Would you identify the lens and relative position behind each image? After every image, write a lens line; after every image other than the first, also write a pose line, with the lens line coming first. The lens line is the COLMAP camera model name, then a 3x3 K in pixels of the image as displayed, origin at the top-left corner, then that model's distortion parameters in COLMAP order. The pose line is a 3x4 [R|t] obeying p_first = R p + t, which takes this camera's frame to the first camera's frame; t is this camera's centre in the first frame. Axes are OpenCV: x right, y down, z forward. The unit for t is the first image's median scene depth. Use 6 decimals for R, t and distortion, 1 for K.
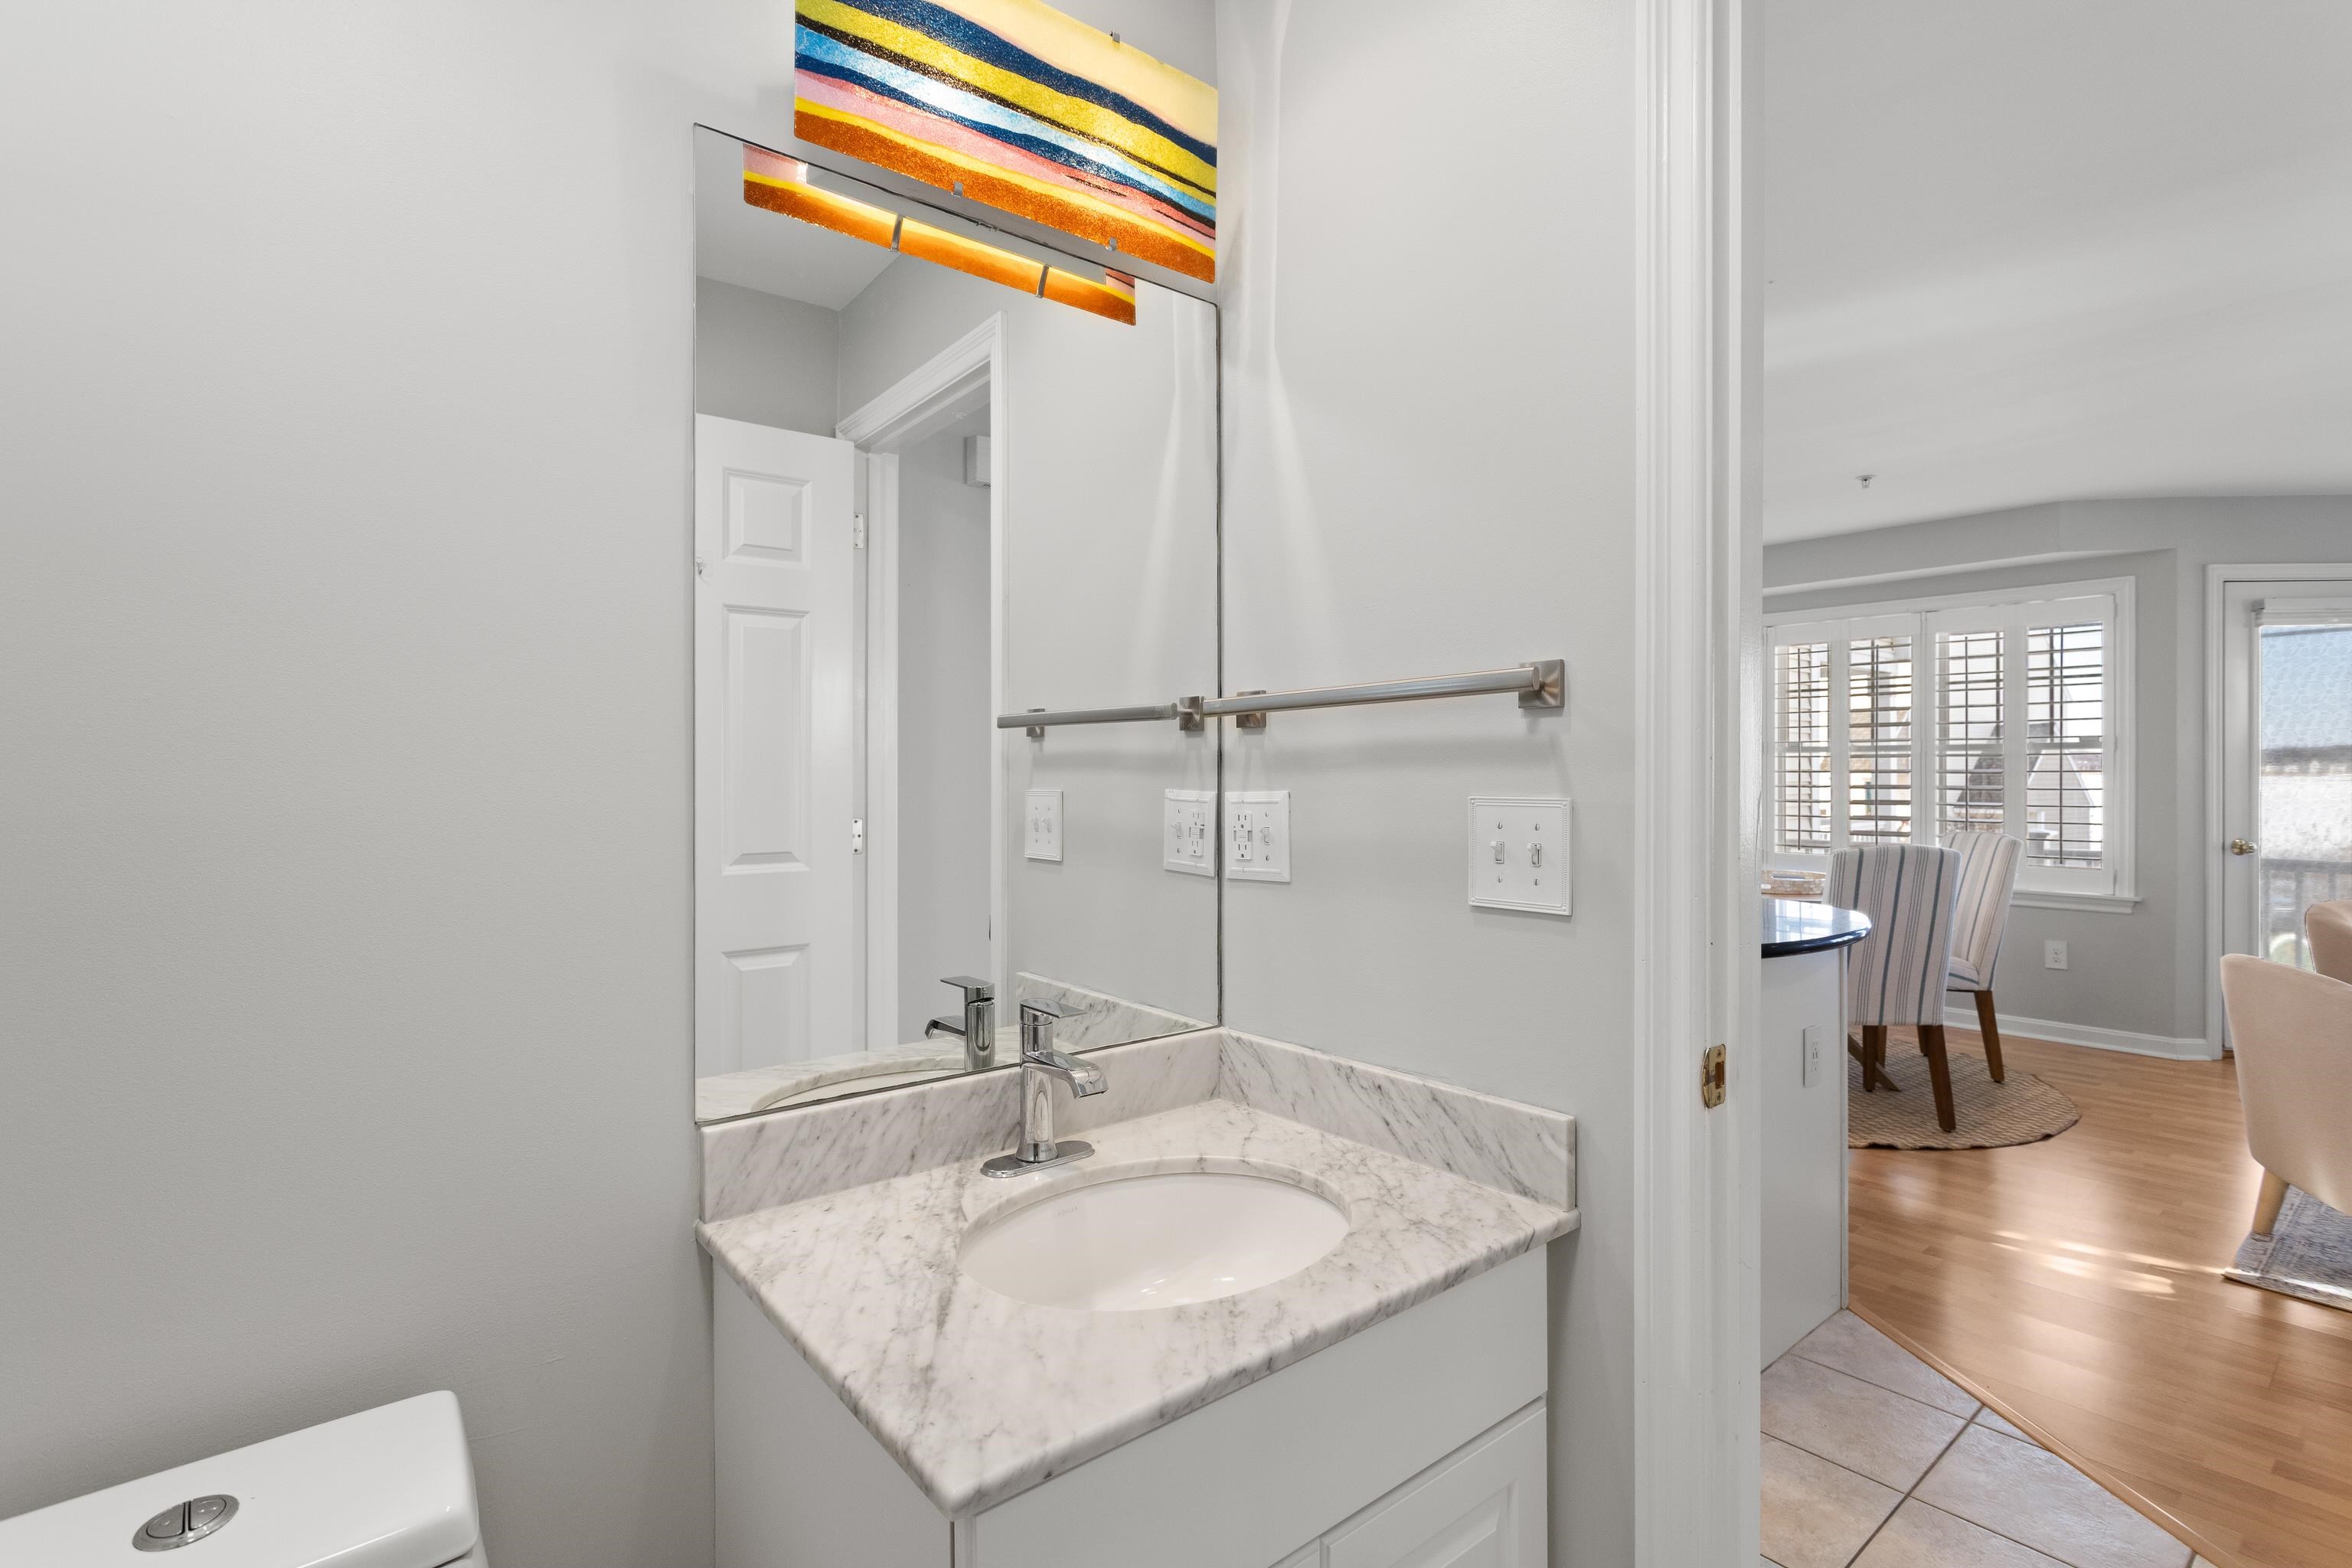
lens RADIAL K [[1117.4, 0, 1187.4], [0, 1117.4, 784.2], [0, 0, 1]] dist [-0.004163, 0.002072]
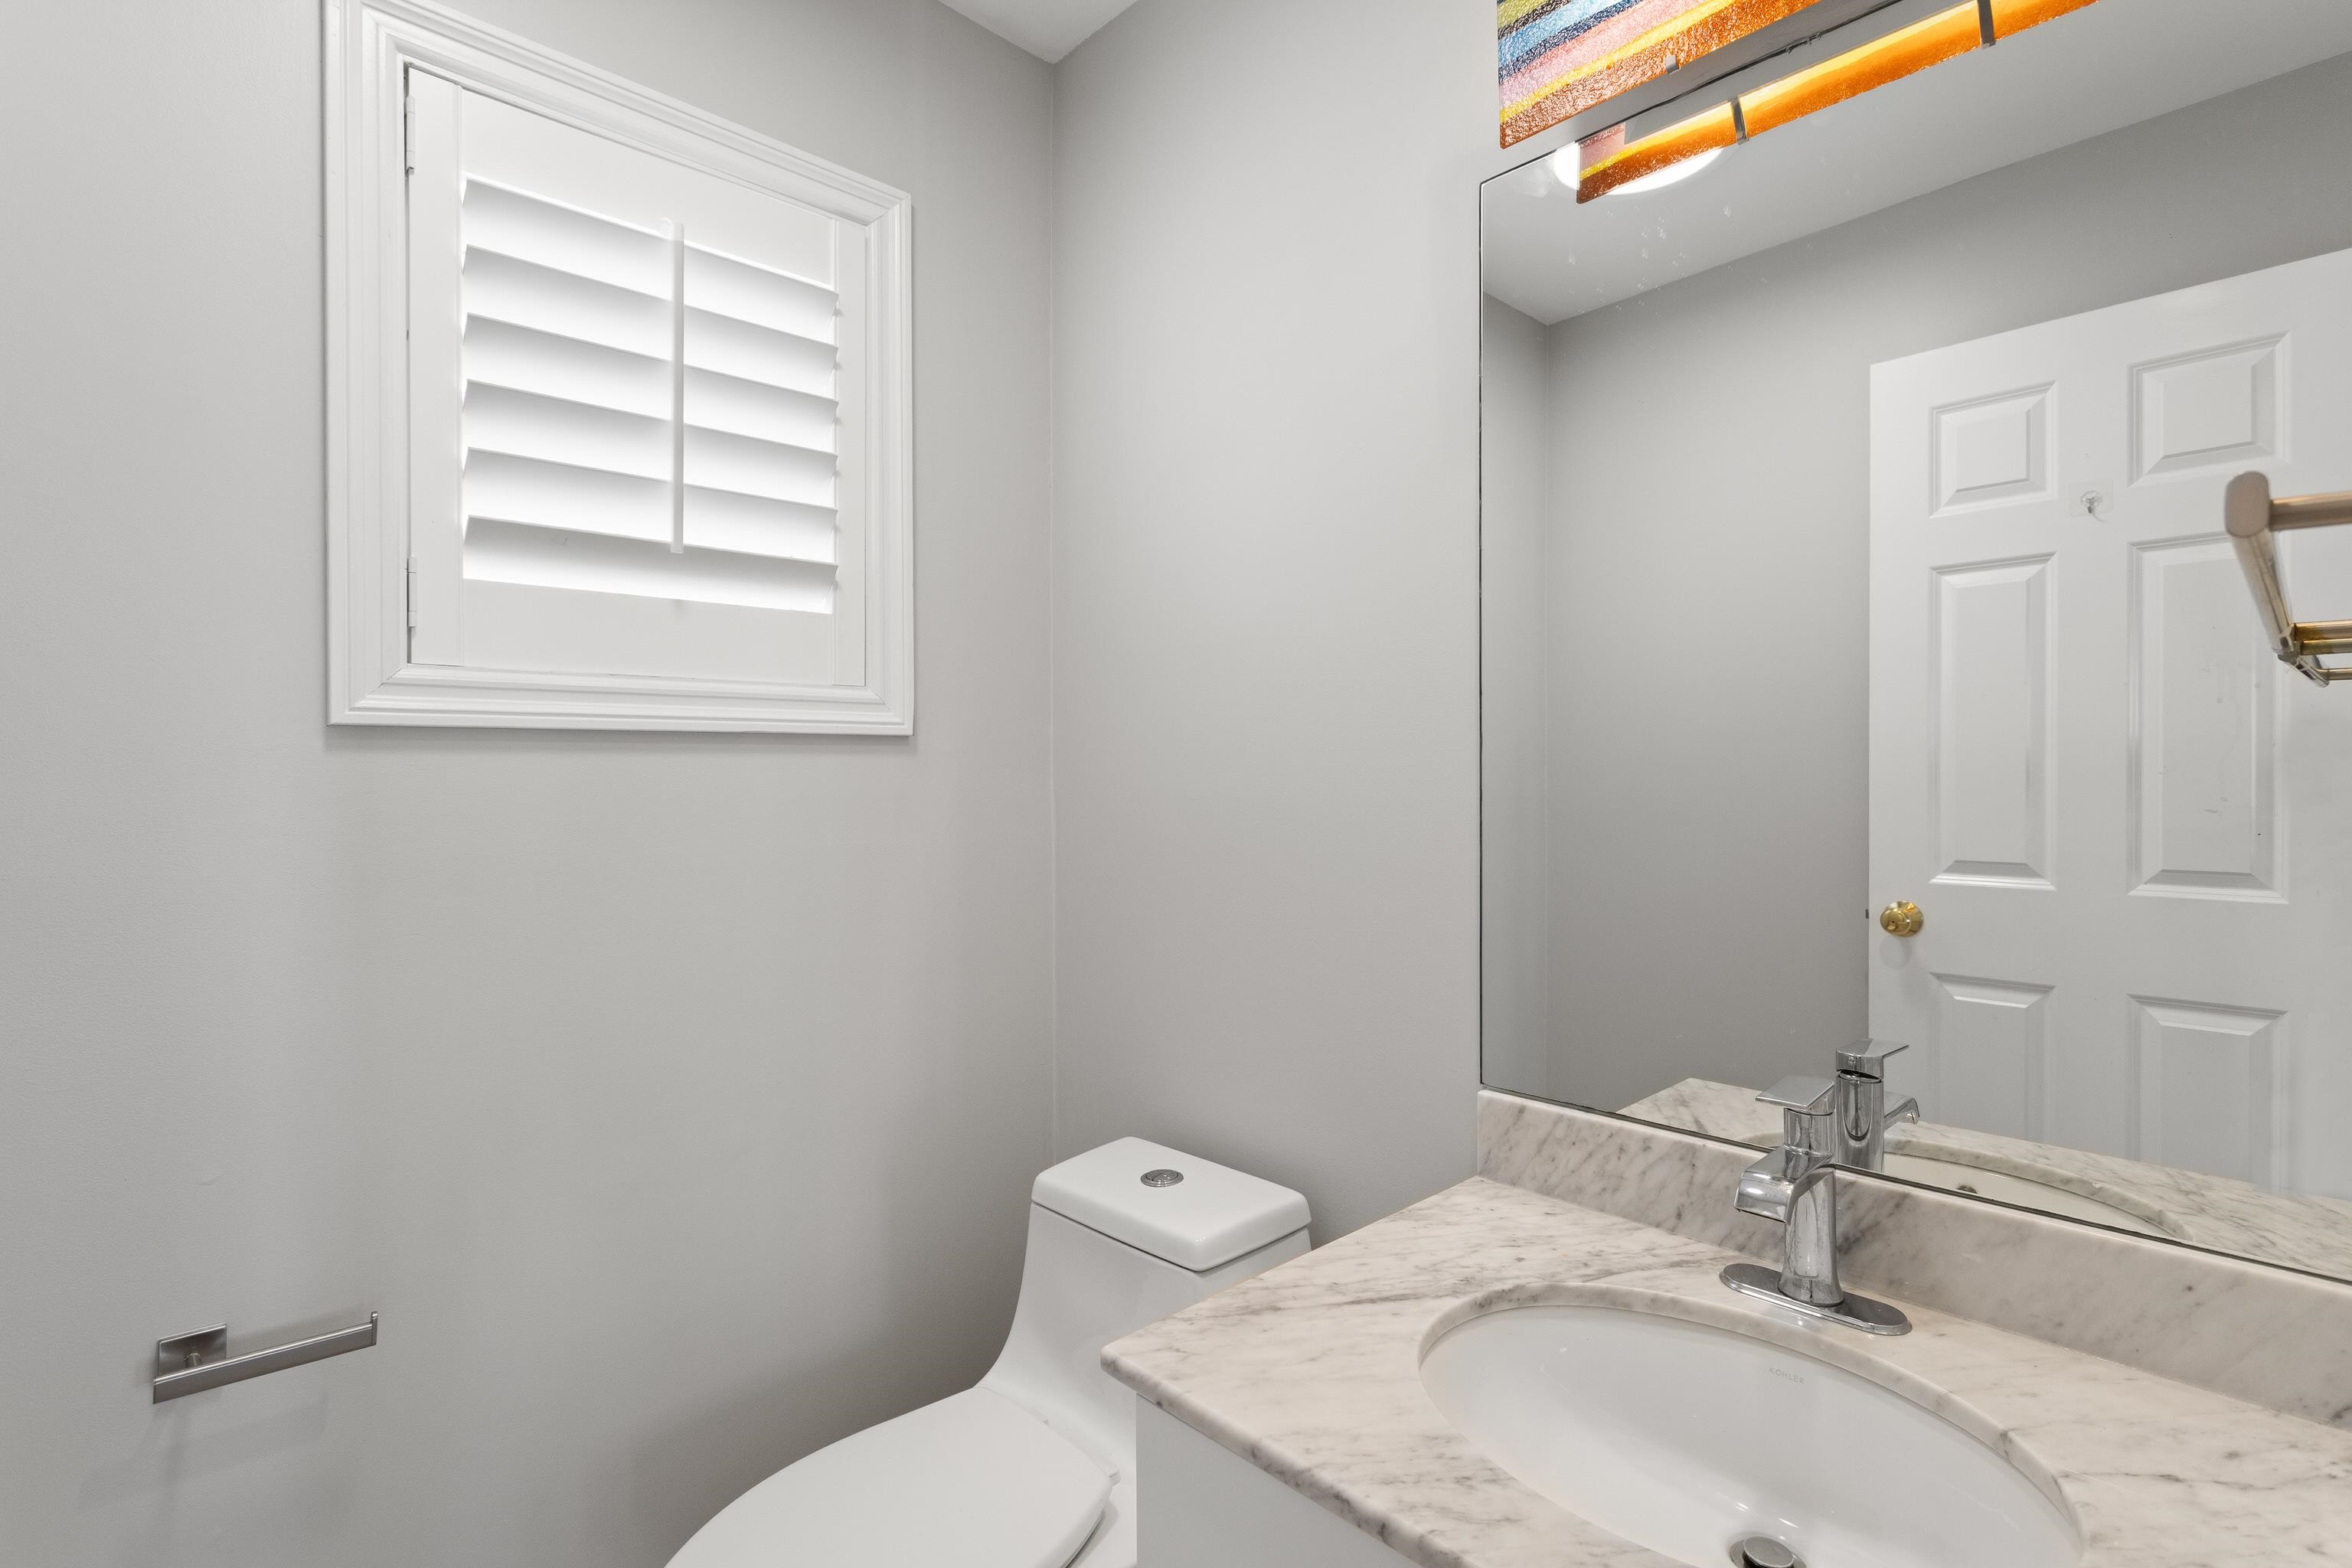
lens RADIAL K [[1117.4, 0, 1178.2], [0, 1117.4, 780.7], [0, 0, 1]] dist [-0.004163, 0.002072]
pose [[0.064904, 0.008964, -0.997851, 0.608856], [-0.001060, 0.999960, 0.008914, -0.008066], [0.997891, 0.000479, 0.064911, 0.585777]]
